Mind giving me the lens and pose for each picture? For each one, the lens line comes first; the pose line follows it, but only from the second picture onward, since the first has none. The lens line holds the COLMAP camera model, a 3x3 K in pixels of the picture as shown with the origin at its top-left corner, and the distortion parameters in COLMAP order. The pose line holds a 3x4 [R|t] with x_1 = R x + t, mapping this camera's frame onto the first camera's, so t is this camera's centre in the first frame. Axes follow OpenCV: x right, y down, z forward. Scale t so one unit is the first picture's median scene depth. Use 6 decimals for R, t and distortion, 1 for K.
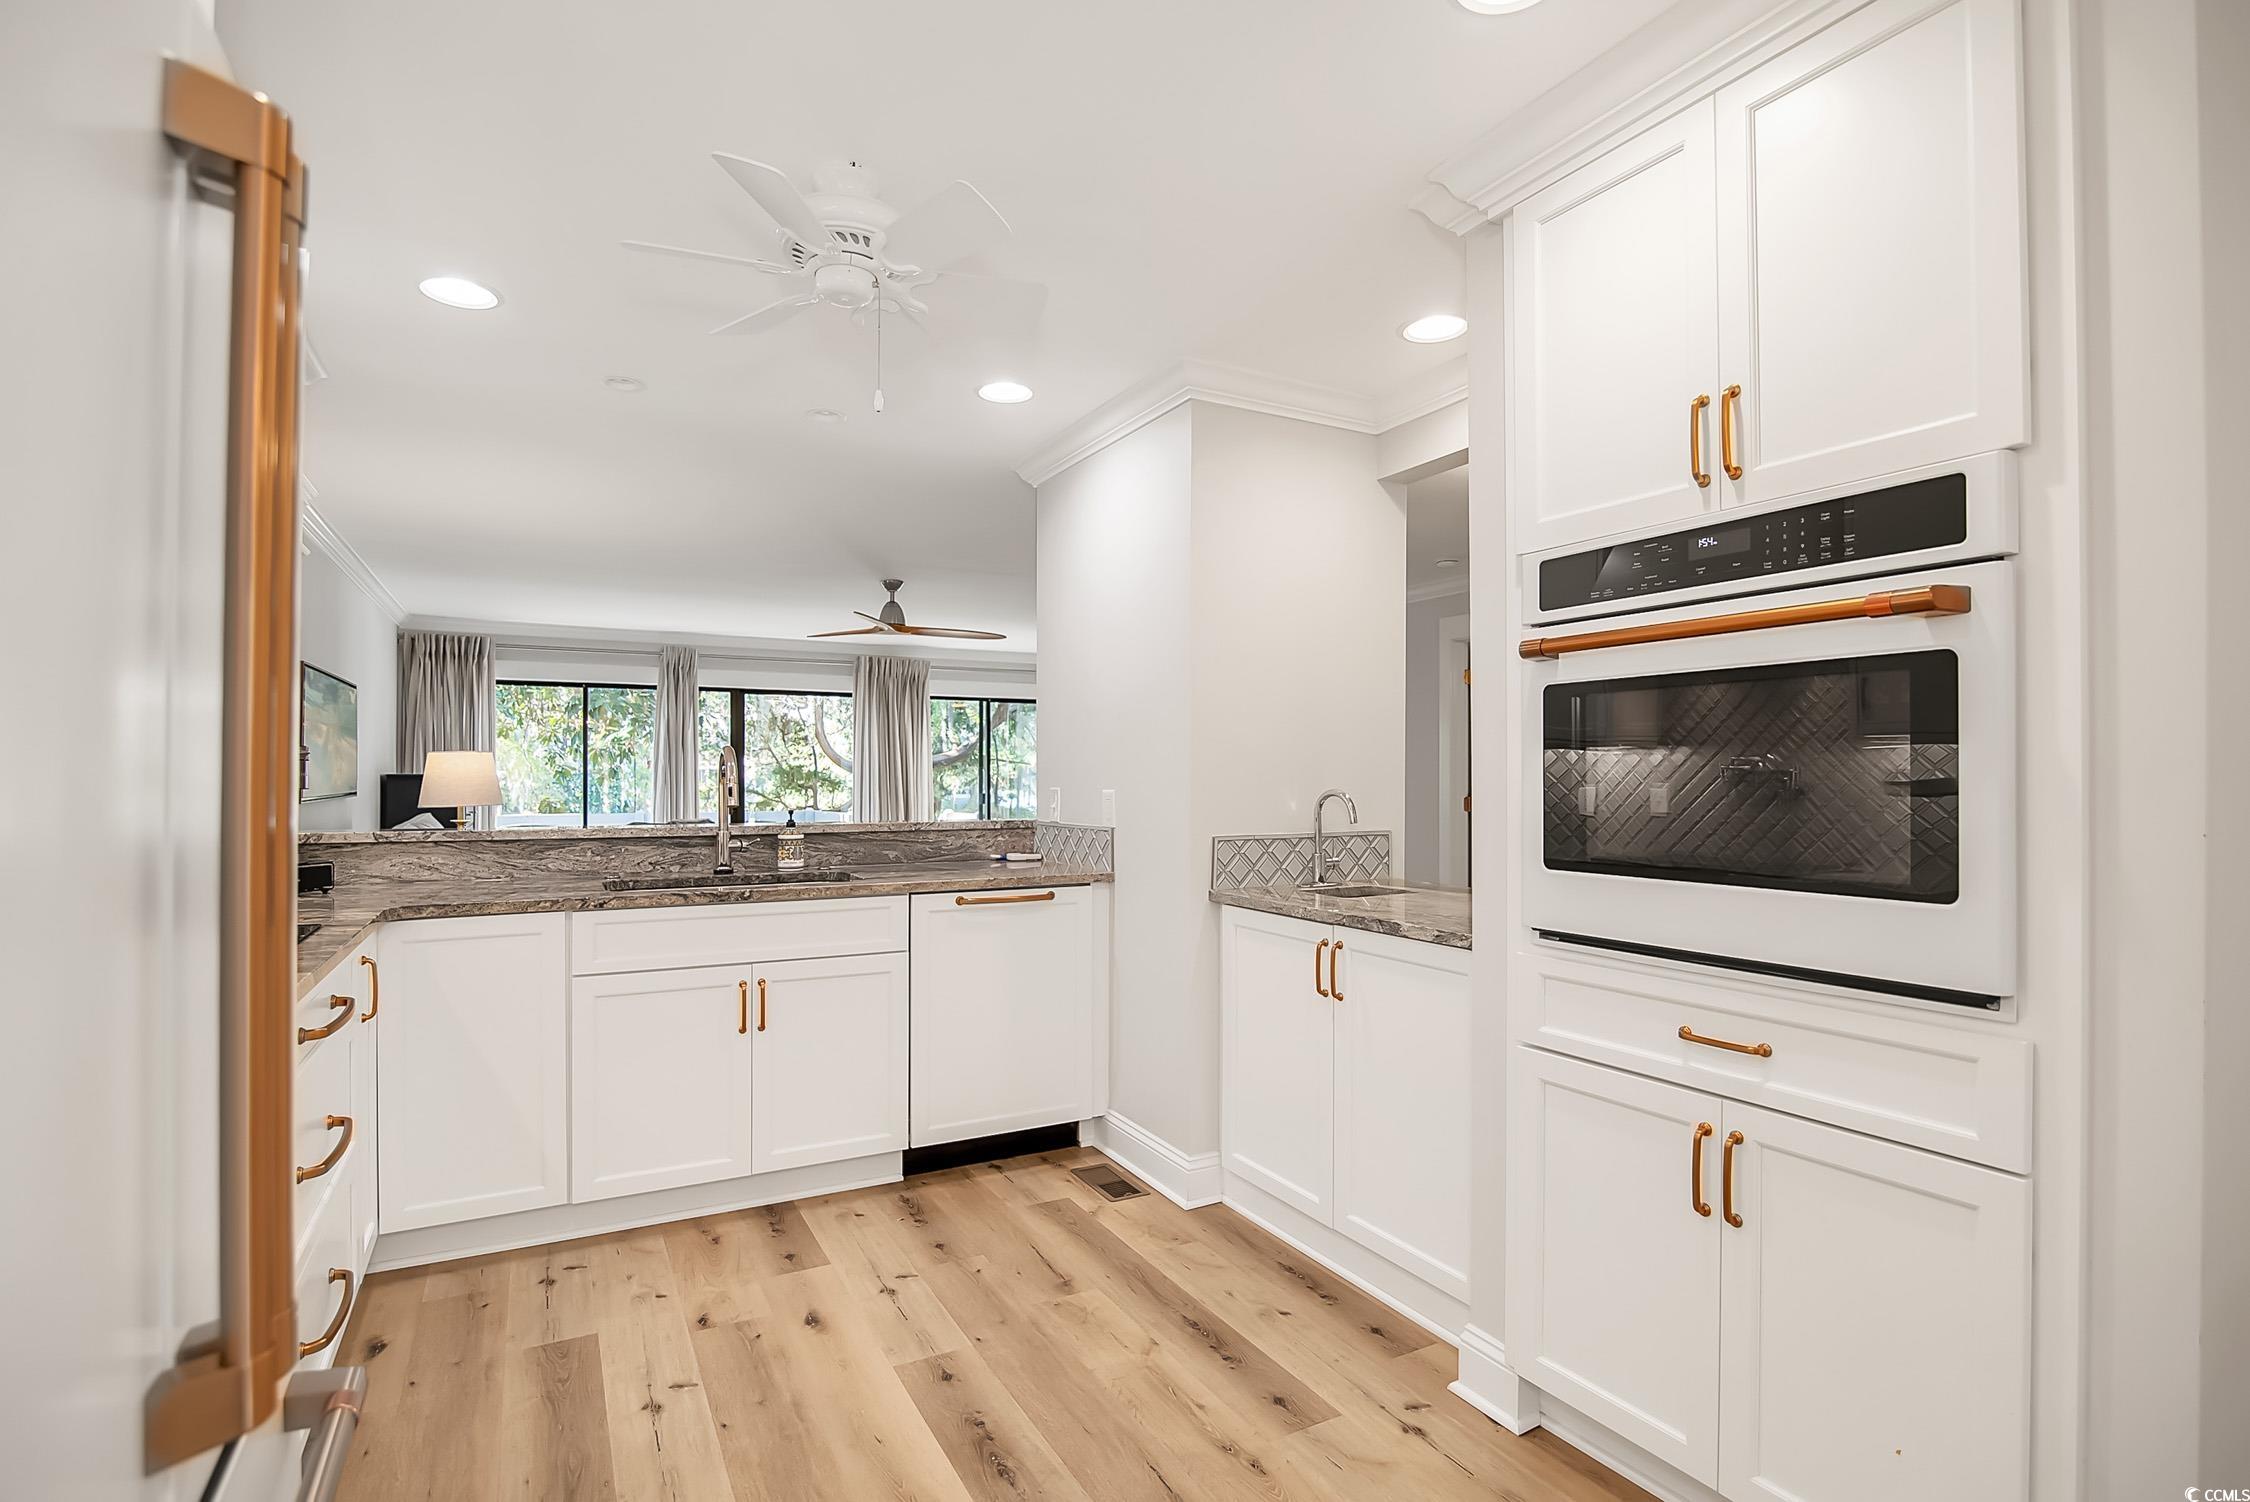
lens RADIAL K [[1063.6, 0, 1102.1], [0, 1063.6, 776.8], [0, 0, 1]] dist [-0.024062, 0.003992]
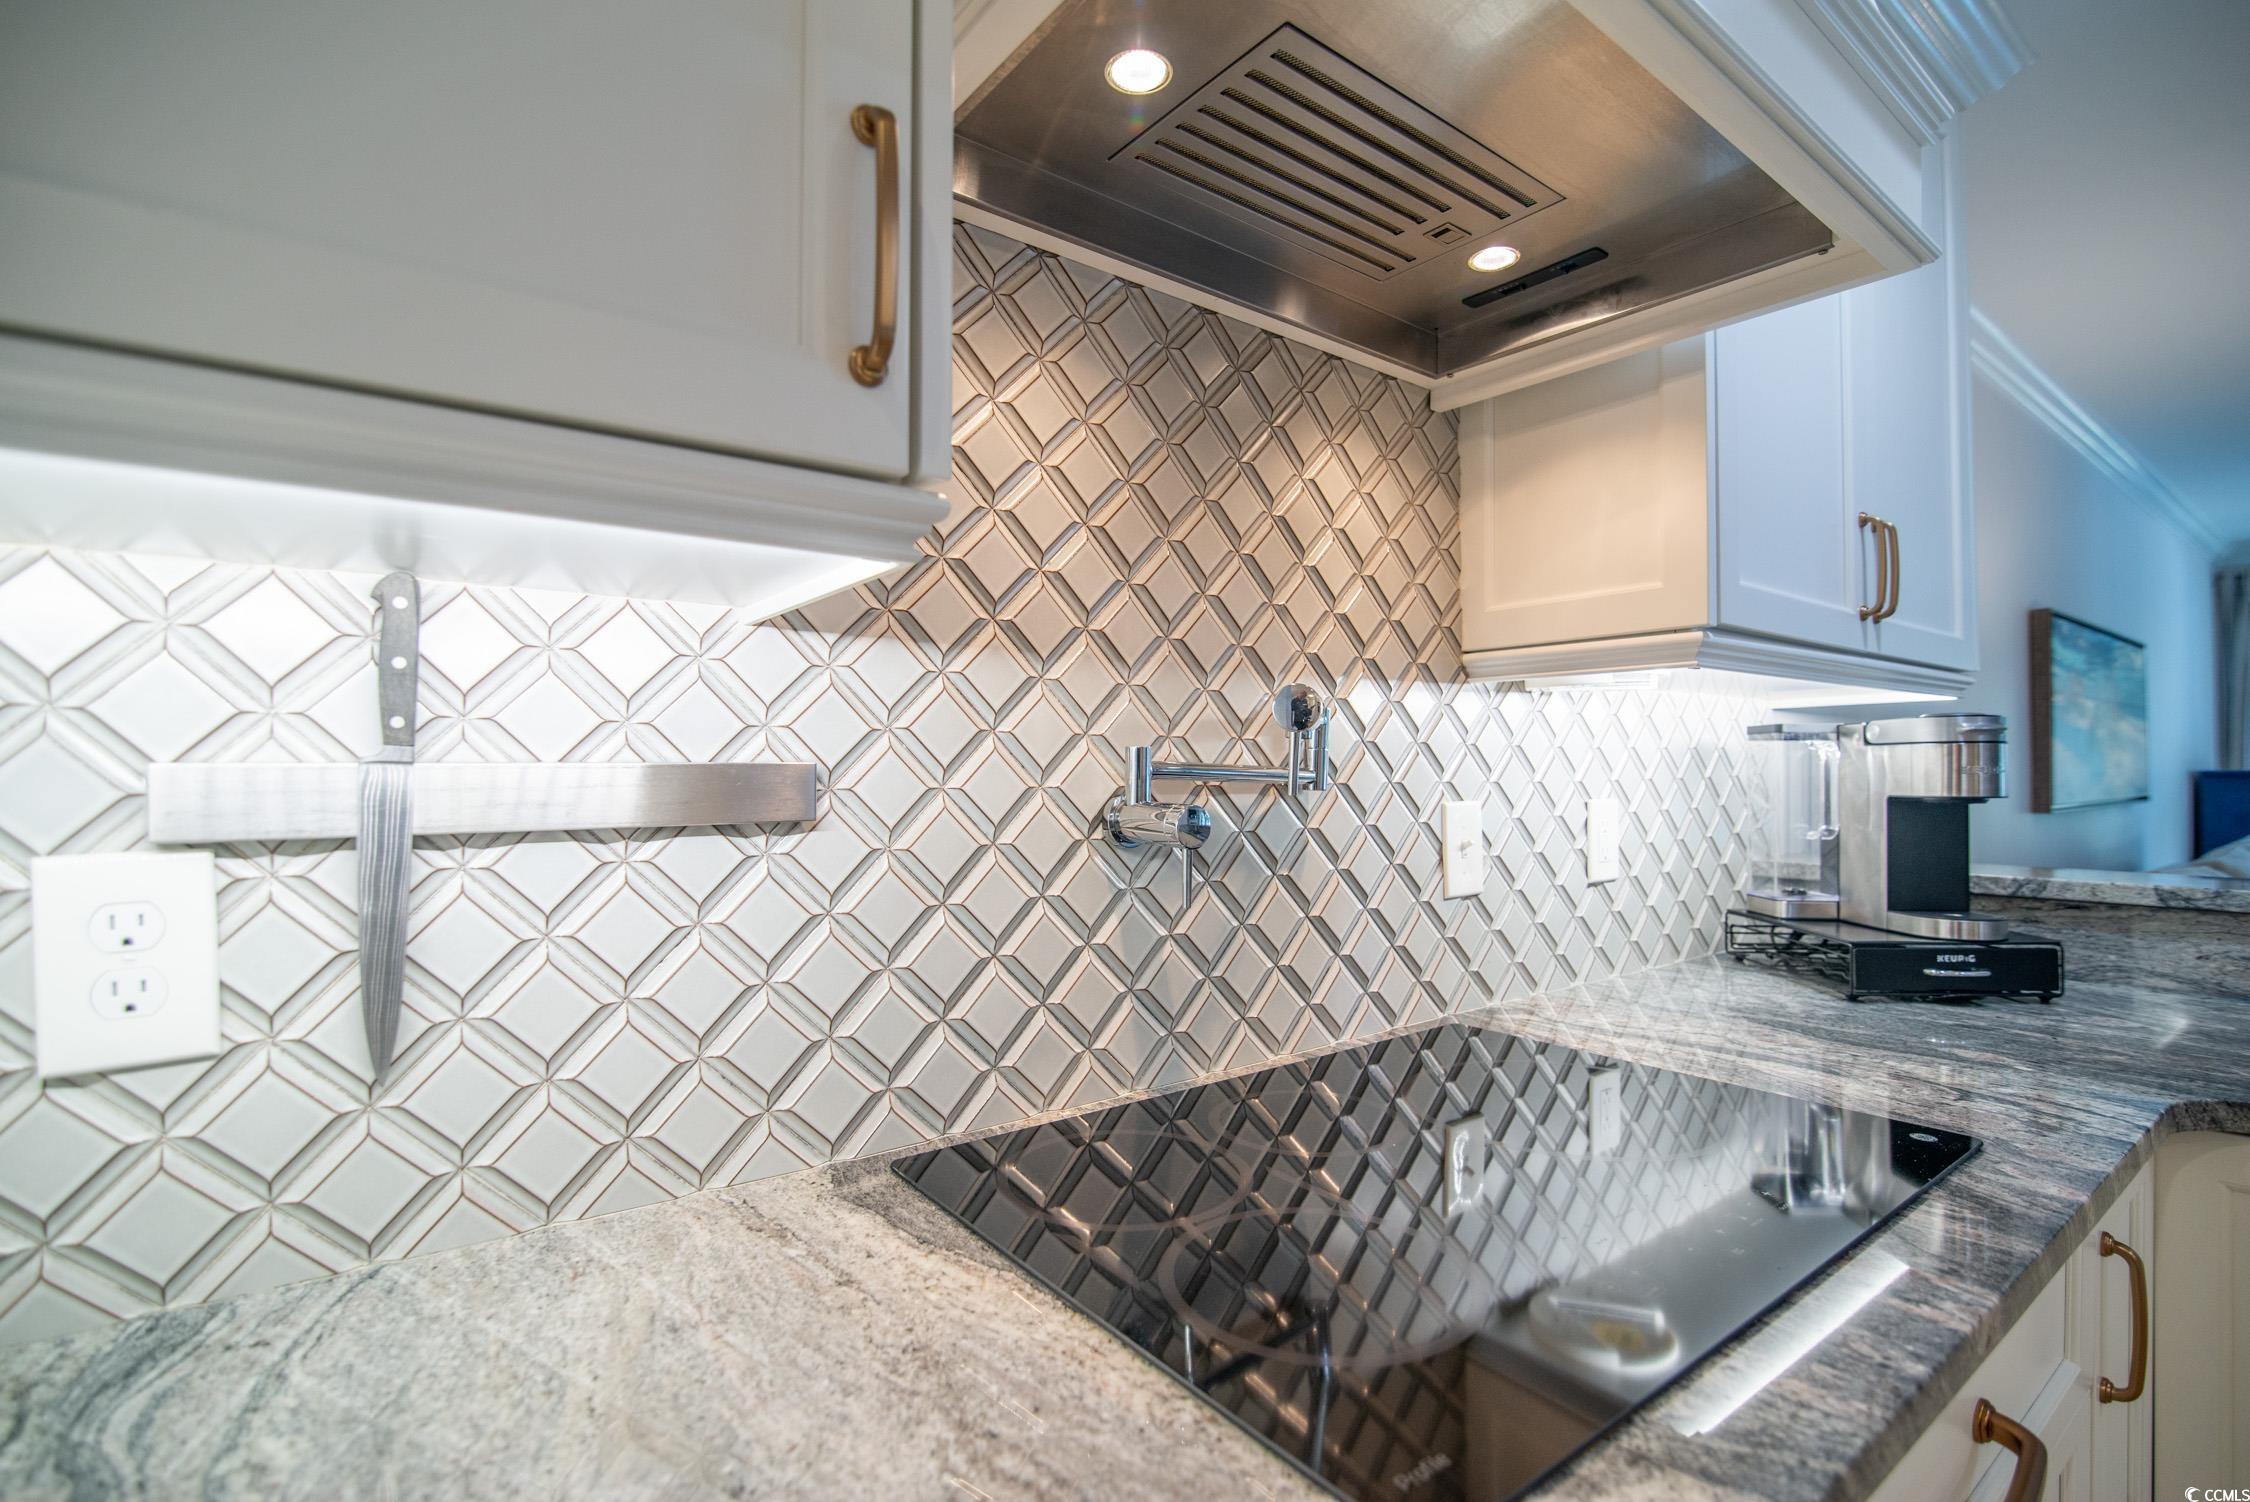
lens RADIAL K [[1017.5, 0, 1142.9], [0, 1017.5, 761.3], [0, 0, 1]] dist [-0.014034, -0.000467]
pose [[0.157344, -0.016344, -0.987409, -0.282360], [0.003553, 0.999866, -0.015984, -0.000446], [0.987537, -0.000993, 0.157381, 0.427323]]
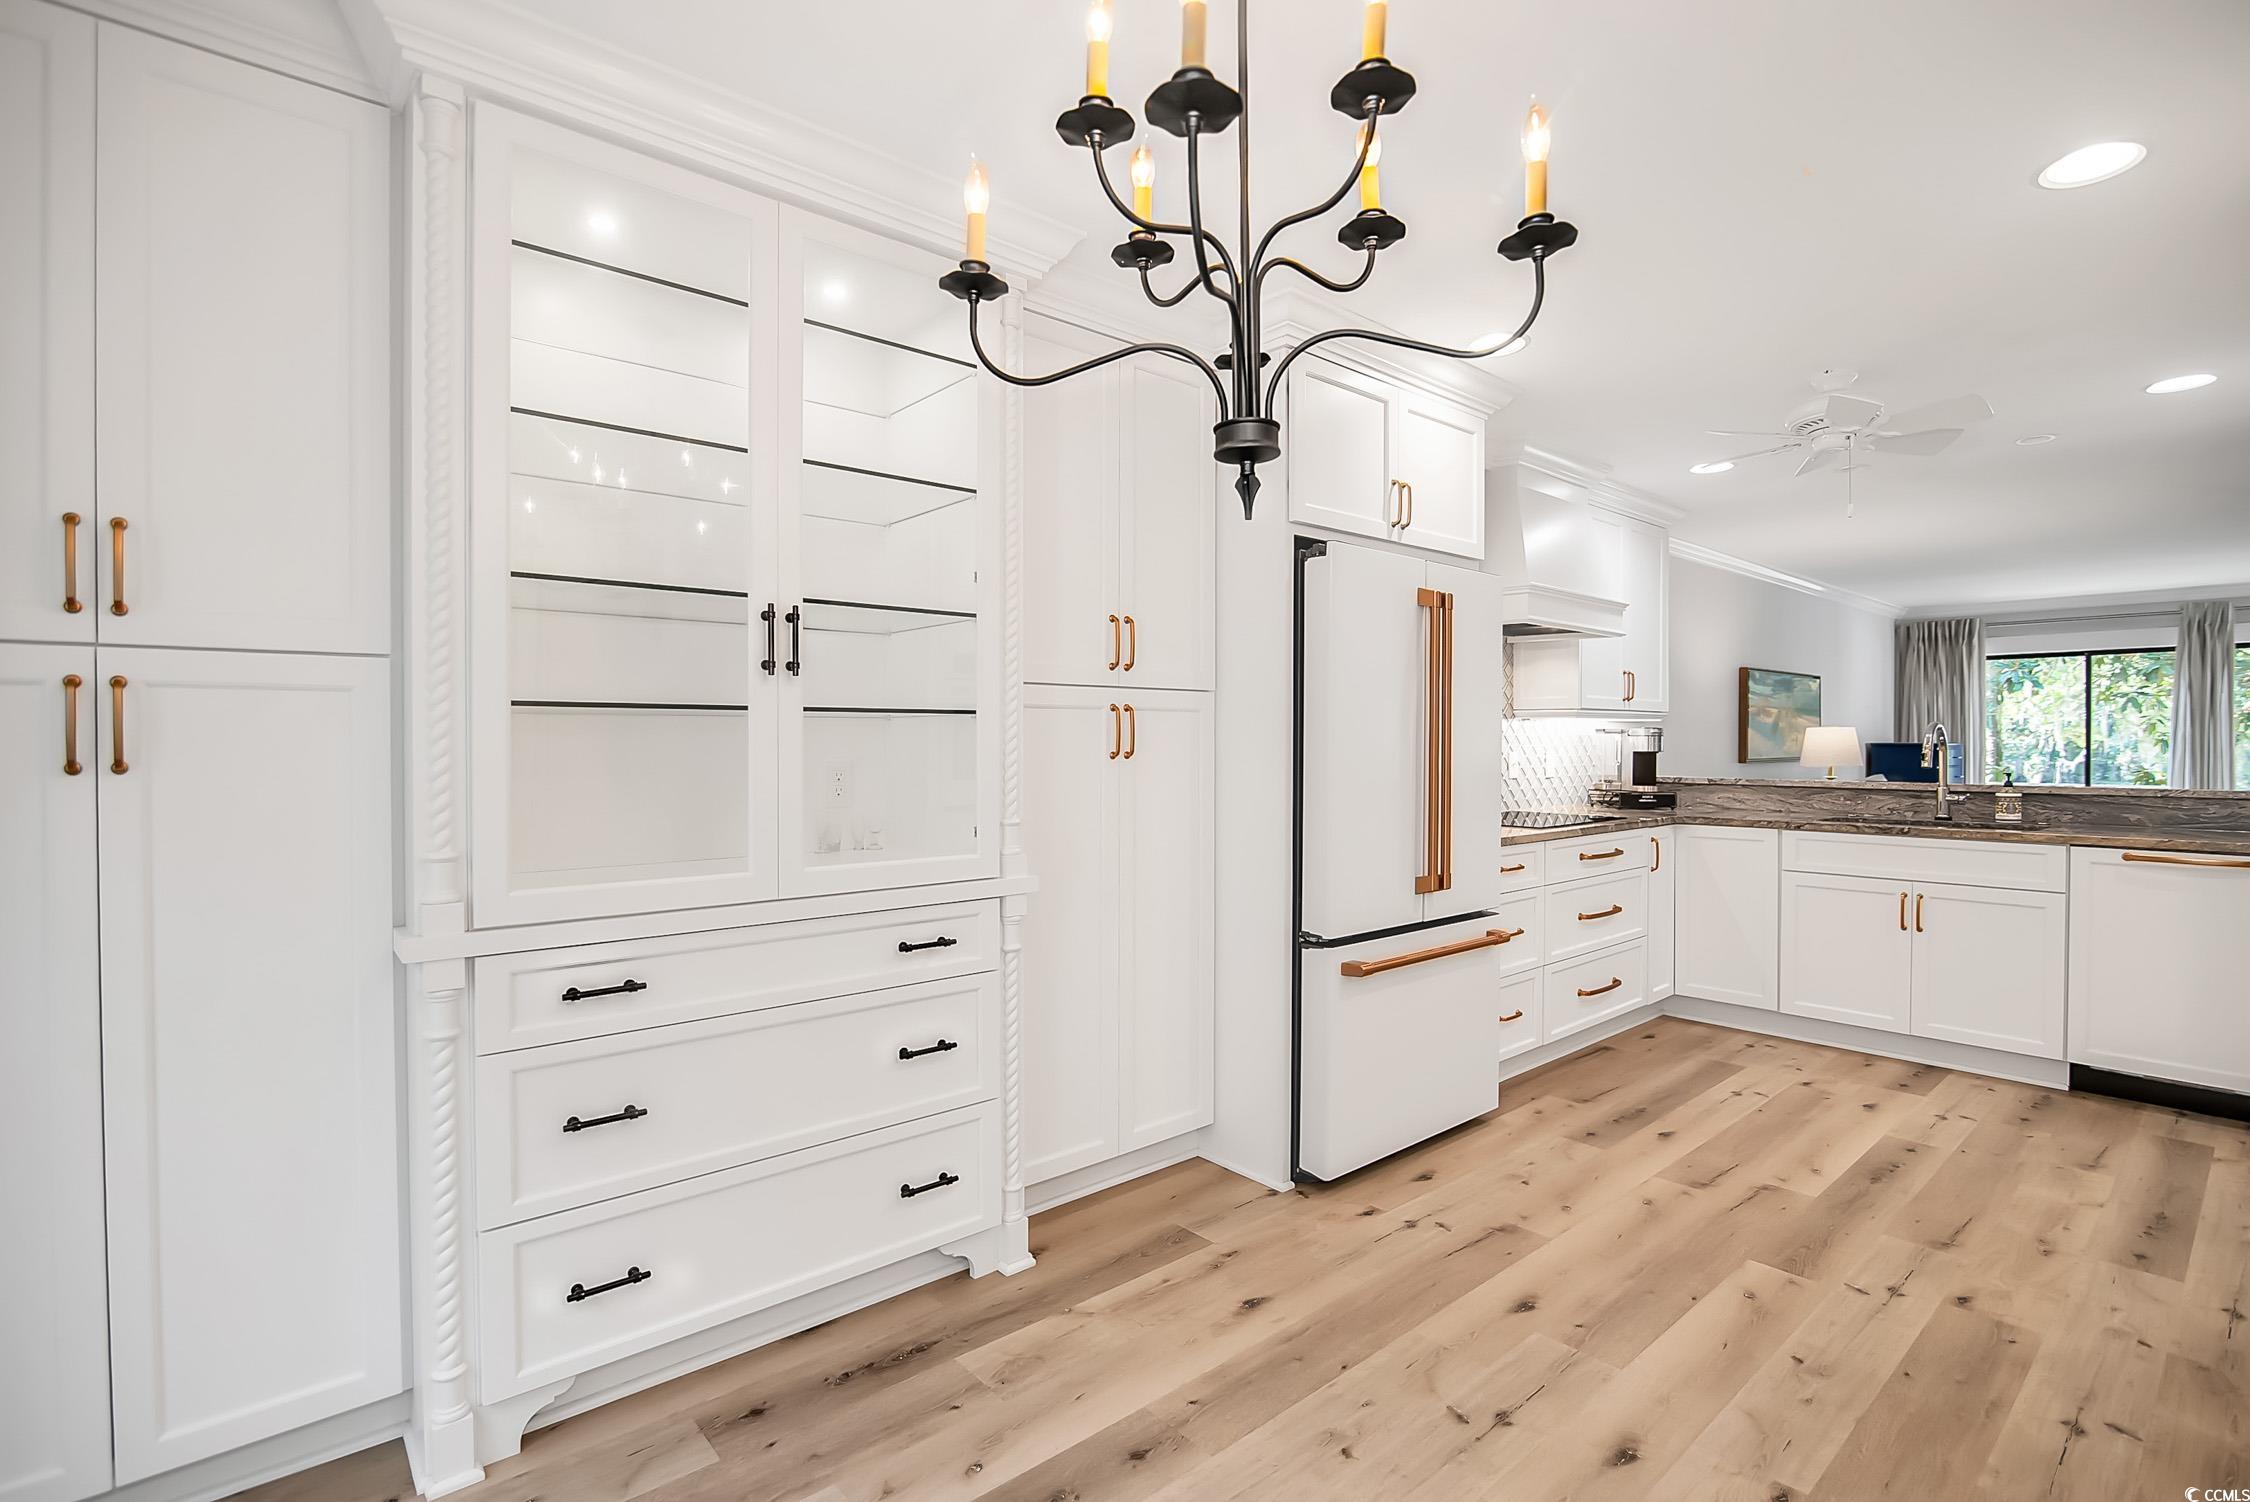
lens RADIAL K [[1063.6, 0, 1134.7], [0, 1063.6, 750.2], [0, 0, 1]] dist [-0.024062, 0.003992]
pose [[0.231379, 0.006336, -0.972843, 0.713338], [-0.000881, 0.999980, 0.006303, -0.001894], [0.972863, -0.000601, 0.231380, -0.279673]]
